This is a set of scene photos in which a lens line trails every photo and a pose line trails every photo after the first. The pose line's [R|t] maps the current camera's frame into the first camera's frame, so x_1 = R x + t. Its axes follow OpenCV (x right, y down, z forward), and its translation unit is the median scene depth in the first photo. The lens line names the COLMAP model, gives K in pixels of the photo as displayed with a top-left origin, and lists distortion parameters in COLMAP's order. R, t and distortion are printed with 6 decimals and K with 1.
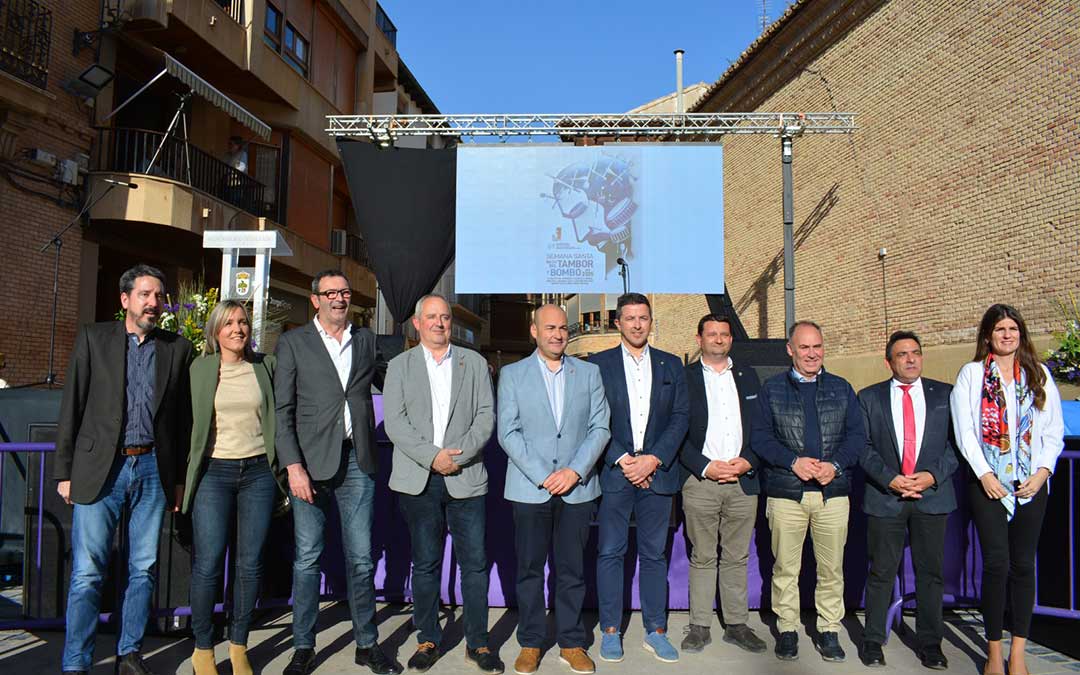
lens RADIAL K [[841.8, 0, 537.4], [0, 841.8, 337.1], [0, 0, 1]] dist [-0.097168, 0.015015]
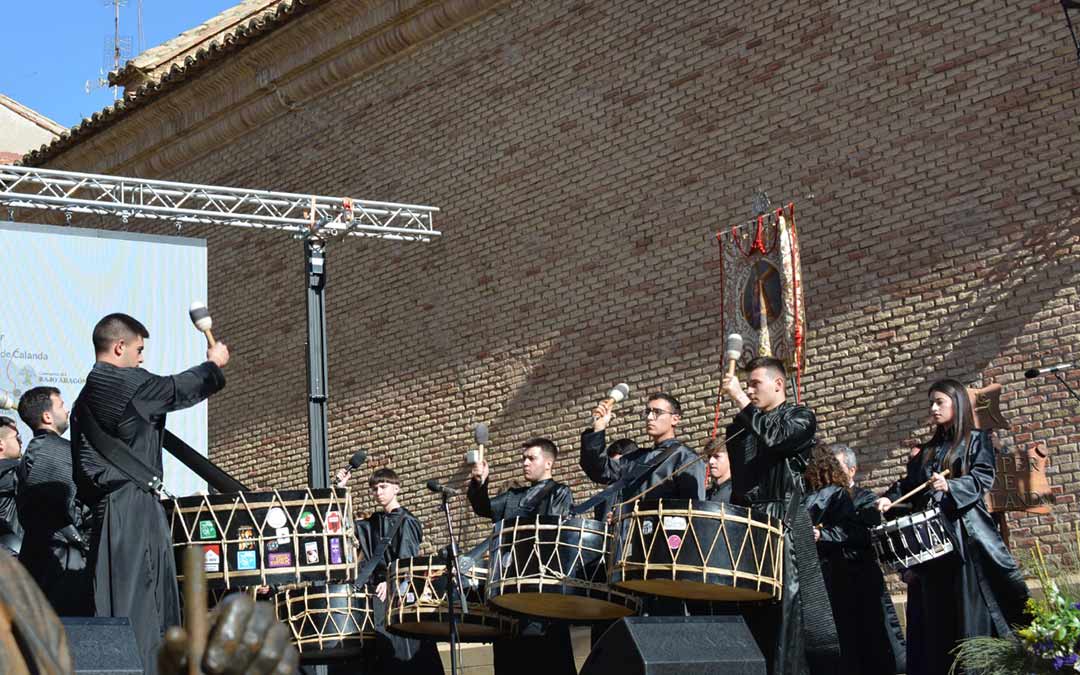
lens RADIAL K [[1808.4, 0, 423.0], [0, 1808.4, 260.1], [0, 0, 1]] dist [-0.014870, -0.069201]
pose [[0.866145, 0.085694, 0.492391, -0.220891], [0.011489, 0.981517, -0.191031, -0.001712], [-0.499660, 0.171118, 0.849152, -0.035937]]
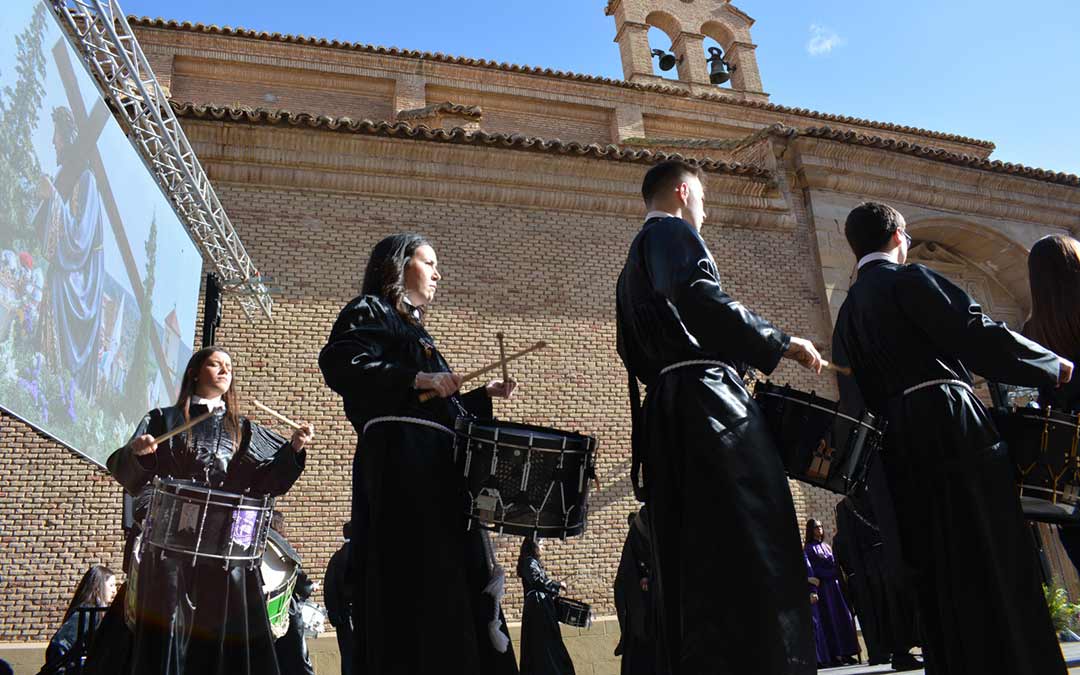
lens RADIAL K [[841.8, 0, 537.4], [0, 841.8, 337.1], [0, 0, 1]] dist [-0.097168, 0.015015]
pose [[-0.119719, 0.369402, 0.921526, -0.325903], [-0.000258, 0.928190, -0.372107, 0.040069], [-0.992808, -0.044786, -0.111027, 0.826284]]
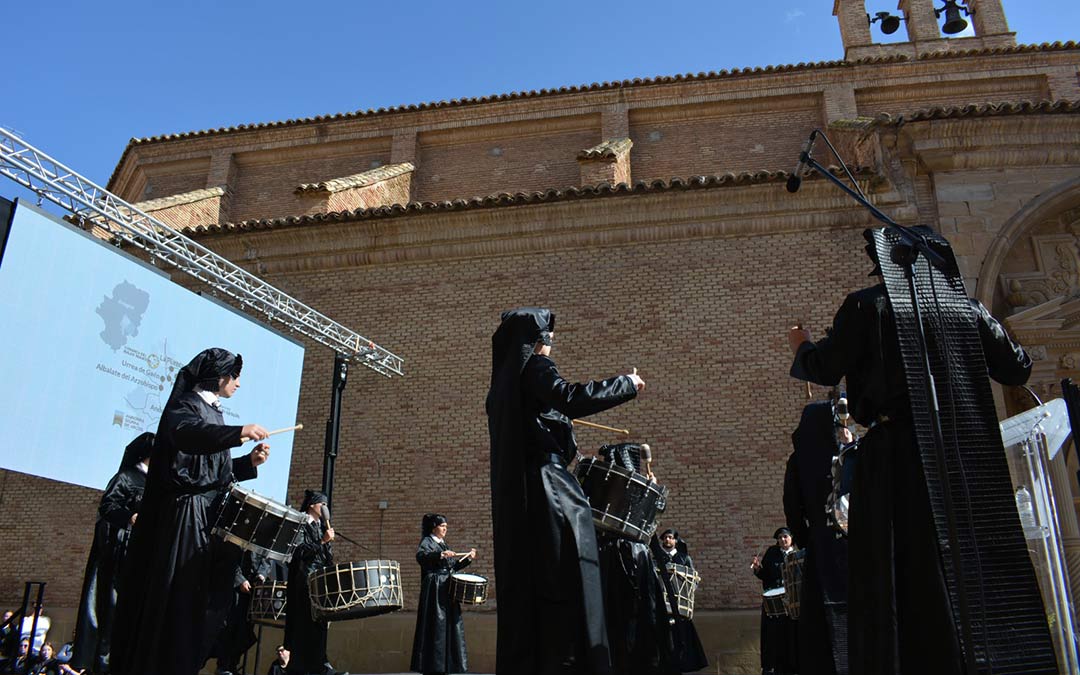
lens RADIAL K [[841.8, 0, 537.4], [0, 841.8, 337.1], [0, 0, 1]] dist [-0.097168, 0.015015]
pose [[0.351906, 0.327067, 0.877034, -0.430402], [-0.071920, 0.943645, -0.323050, 0.012173], [-0.933268, 0.050606, 0.355598, 0.485449]]
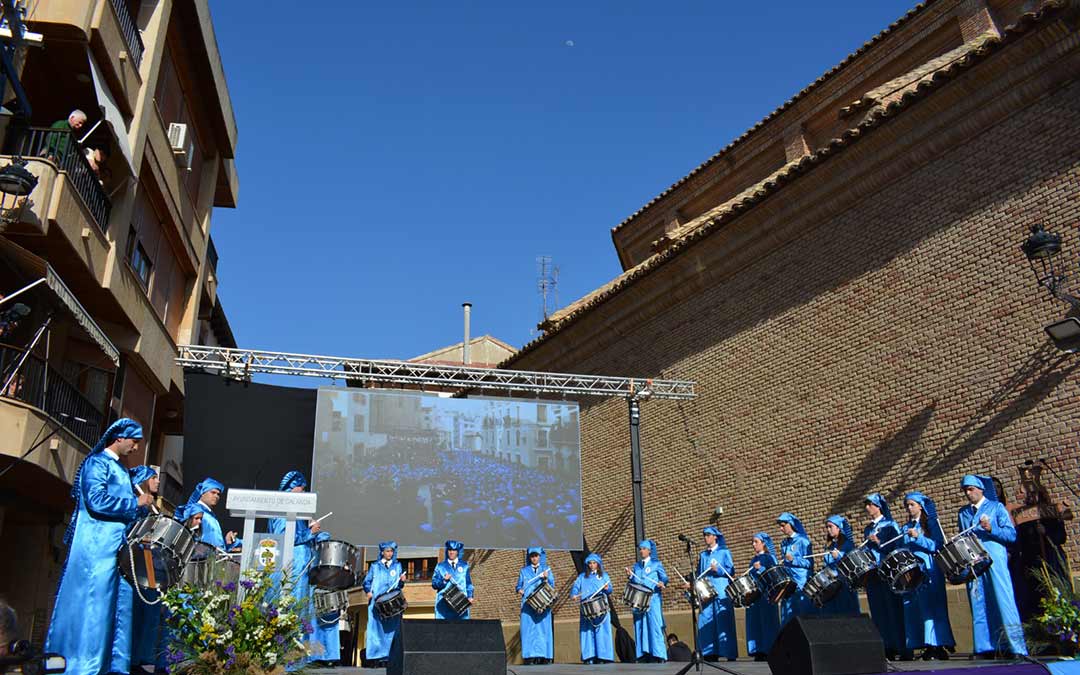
lens RADIAL K [[841.8, 0, 537.4], [0, 841.8, 337.1], [0, 0, 1]] dist [-0.097168, 0.015015]
pose [[0.946029, 0.090233, 0.311268, -0.163980], [0.000156, 0.960331, -0.278864, -0.017309], [-0.324083, 0.263862, 0.908486, 0.033038]]
